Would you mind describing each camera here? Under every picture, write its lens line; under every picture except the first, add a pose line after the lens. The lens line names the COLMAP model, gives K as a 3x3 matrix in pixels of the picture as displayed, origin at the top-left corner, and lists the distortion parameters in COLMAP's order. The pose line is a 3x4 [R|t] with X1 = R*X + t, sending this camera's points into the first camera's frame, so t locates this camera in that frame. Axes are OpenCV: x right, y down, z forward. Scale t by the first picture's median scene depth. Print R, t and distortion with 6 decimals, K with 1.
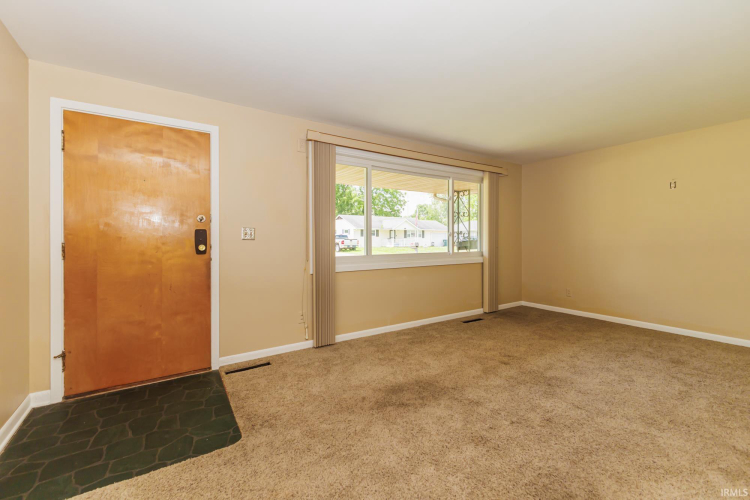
lens RADIAL K [[325.0, 0, 372.6], [0, 325.0, 238.5], [0, 0, 1]] dist [0.004003, -0.000476]
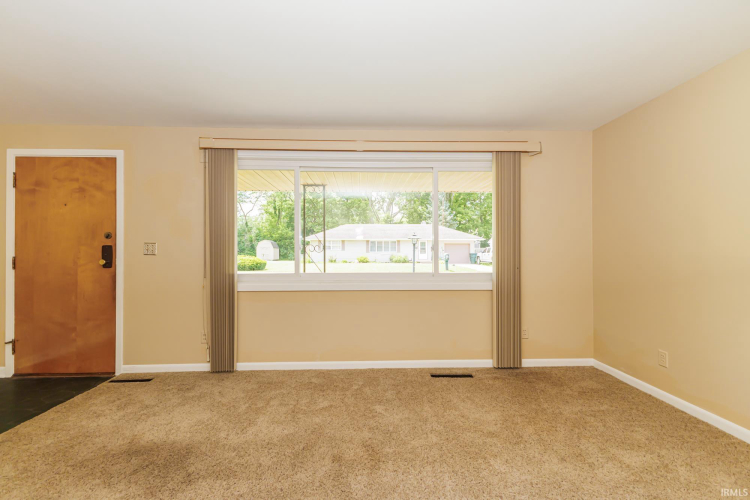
lens RADIAL K [[323.2, 0, 372.8], [0, 323.2, 247.4], [0, 0, 1]] dist [0.010175, -0.000217]
pose [[0.847382, -0.008939, -0.530909, 0.756014], [0.000975, 0.999883, -0.015279, -0.002495], [0.530983, 0.012429, 0.847291, 0.496754]]
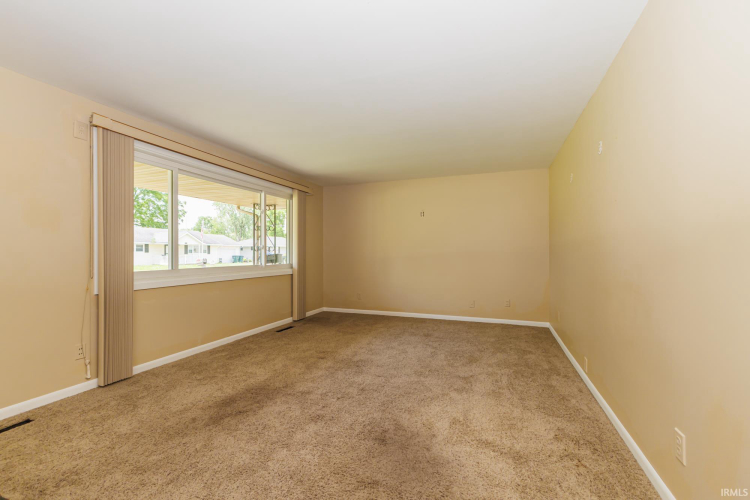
lens RADIAL K [[330.4, 0, 375.6], [0, 330.4, 251.1], [0, 0, 1]] dist [0.007562, -0.000039]
pose [[0.807910, 0.001564, 0.589304, -0.126426], [0.004370, 0.999953, -0.008644, 0.014639], [-0.589290, 0.009559, 0.807865, -0.061758]]
